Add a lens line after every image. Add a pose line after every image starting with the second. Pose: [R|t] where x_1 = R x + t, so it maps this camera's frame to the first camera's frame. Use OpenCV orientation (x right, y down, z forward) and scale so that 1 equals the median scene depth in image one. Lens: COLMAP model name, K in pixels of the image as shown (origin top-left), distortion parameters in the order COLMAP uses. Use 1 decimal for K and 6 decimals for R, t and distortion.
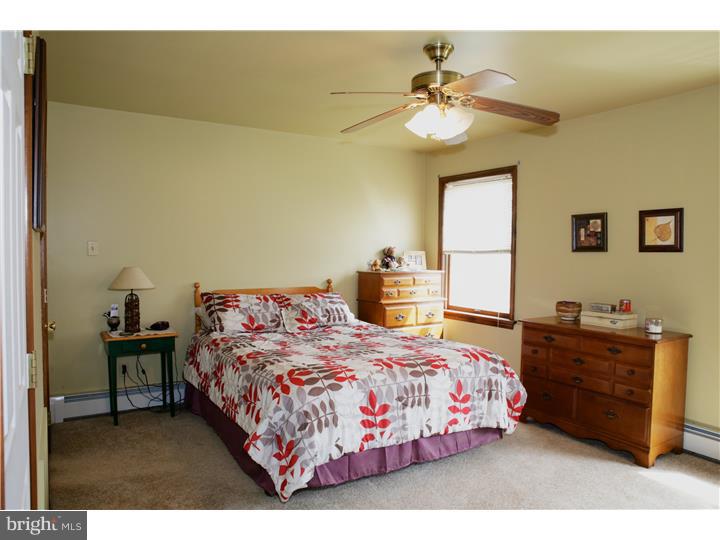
lens RADIAL K [[511.2, 0, 359.9], [0, 511.2, 270.8], [0, 0, 1]] dist [-0.032519, -0.001911]
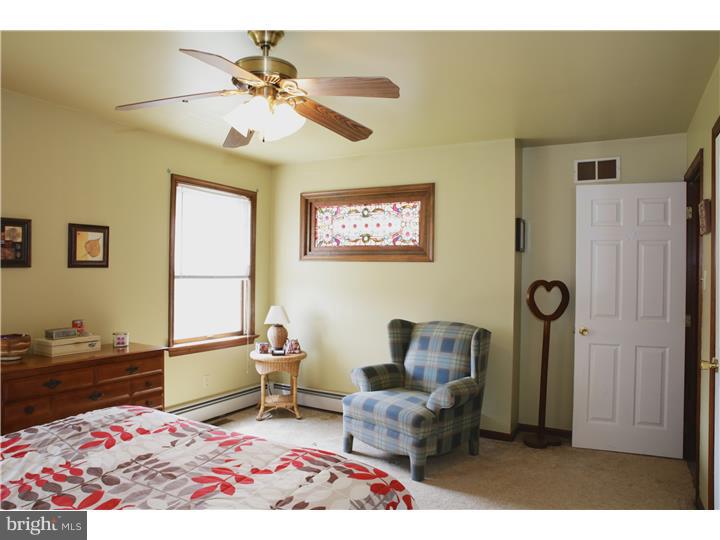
lens RADIAL K [[511.2, 0, 360.4], [0, 511.2, 269.3], [0, 0, 1]] dist [-0.032519, -0.001911]
pose [[-0.481098, -0.026564, 0.876264, -0.529940], [0.000923, 0.999525, 0.030807, -0.063888], [-0.876666, 0.015630, -0.480845, 1.001862]]
